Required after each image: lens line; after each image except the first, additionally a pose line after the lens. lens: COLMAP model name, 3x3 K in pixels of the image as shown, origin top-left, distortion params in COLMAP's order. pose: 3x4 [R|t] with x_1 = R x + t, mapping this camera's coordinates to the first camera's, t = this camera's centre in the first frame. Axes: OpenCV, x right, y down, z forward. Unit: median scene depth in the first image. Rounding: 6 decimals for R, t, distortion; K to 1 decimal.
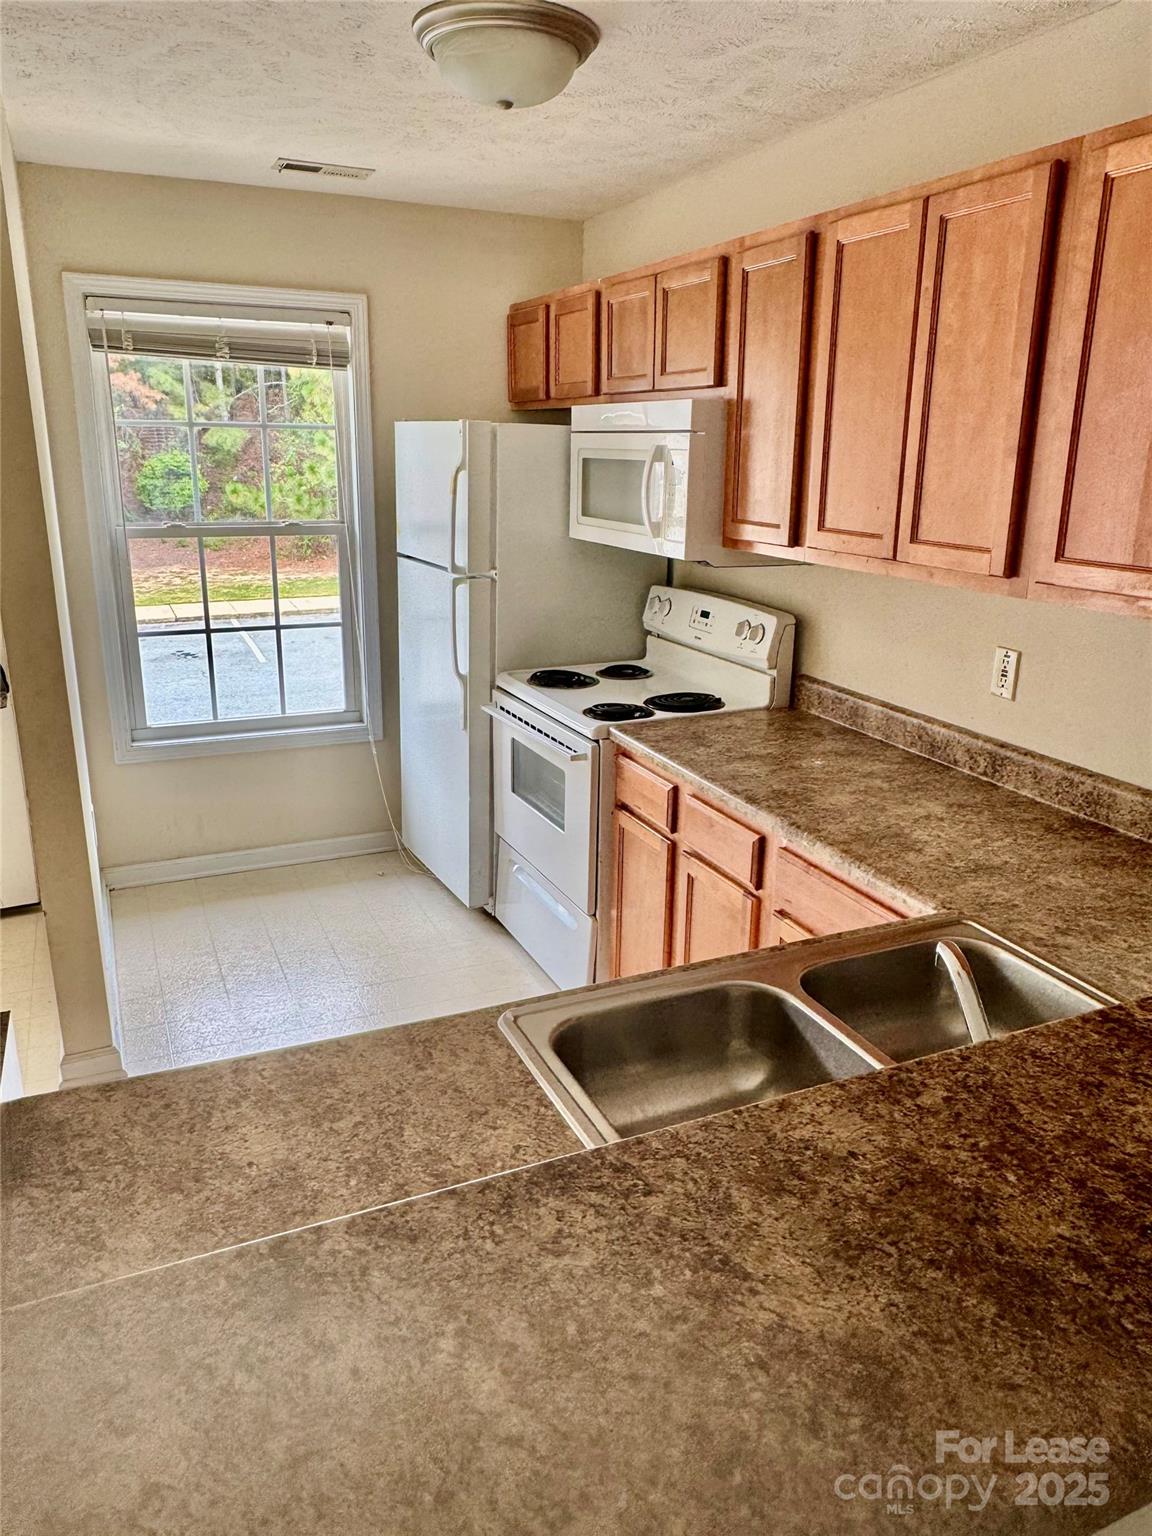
lens RADIAL K [[1067.9, 0, 577.1], [0, 1067.9, 771.9], [0, 0, 1]] dist [-0.013004, -0.005478]
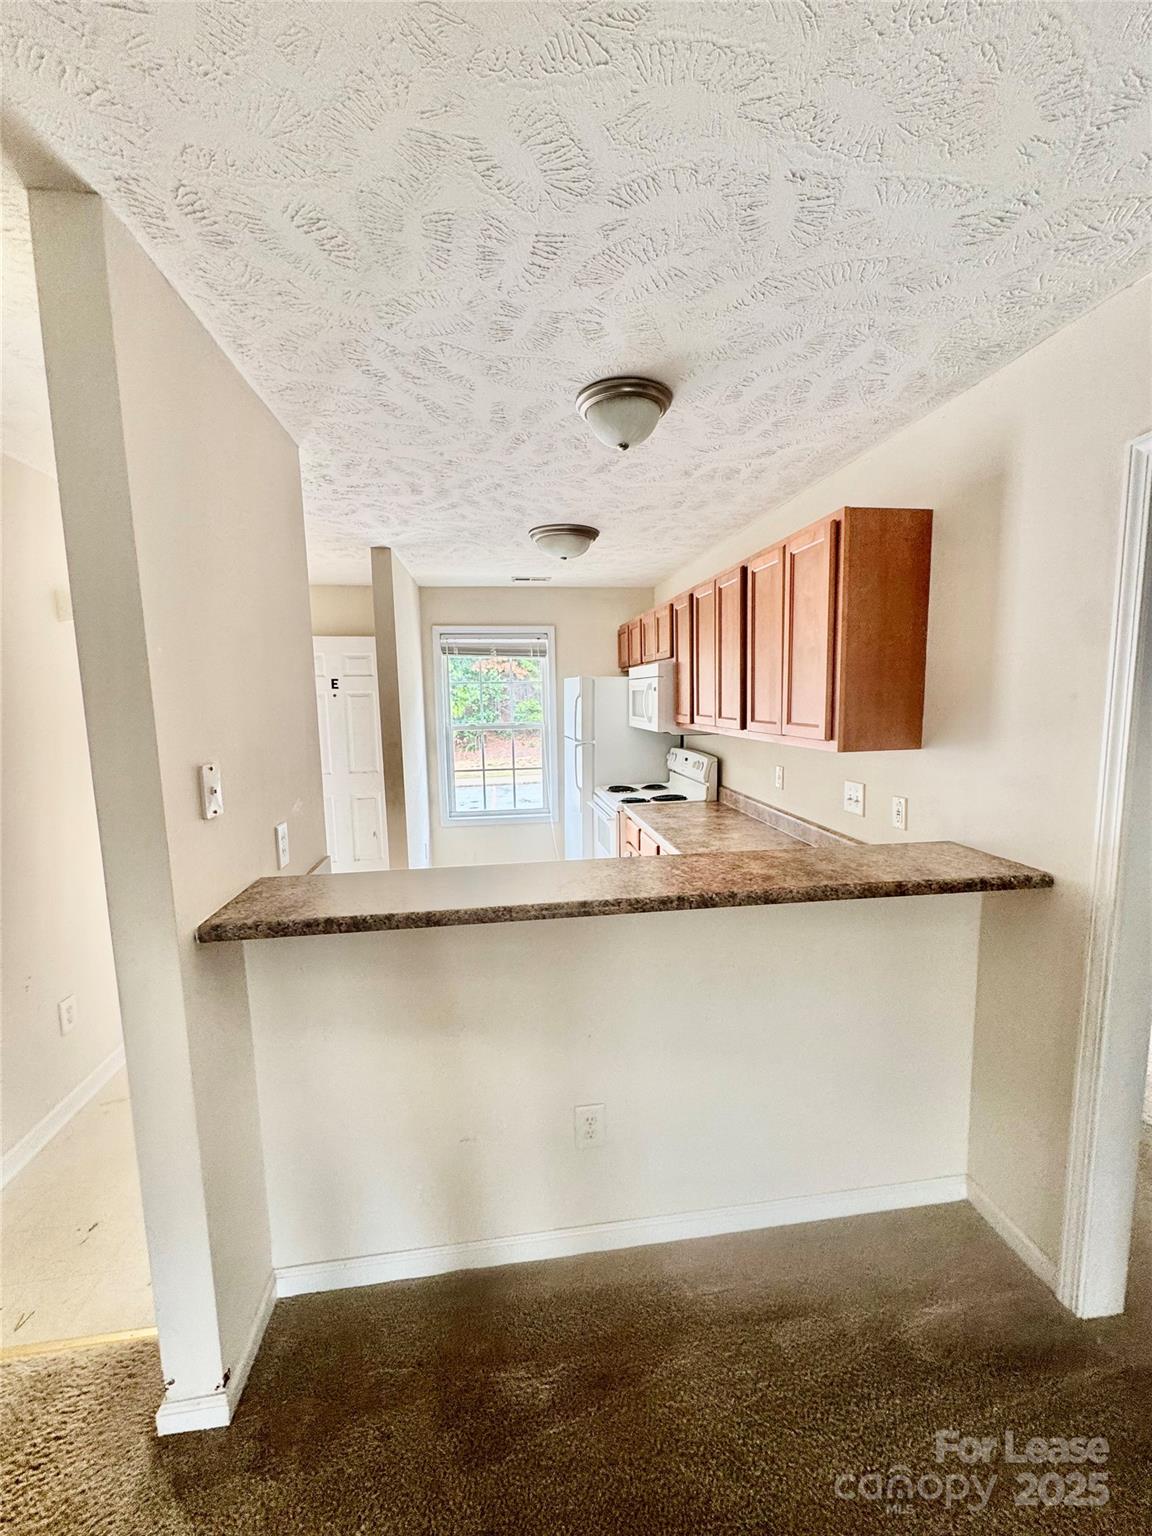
lens RADIAL K [[612.2, 0, 577.2], [0, 612.2, 763.1], [0, 0, 1]] dist [-0.000398, -0.000271]
pose [[0.958772, 0.001264, -0.284173, 0.255915], [-0.053165, 0.983132, -0.174998, 0.084804], [0.279158, 0.182891, 0.942667, -0.212298]]
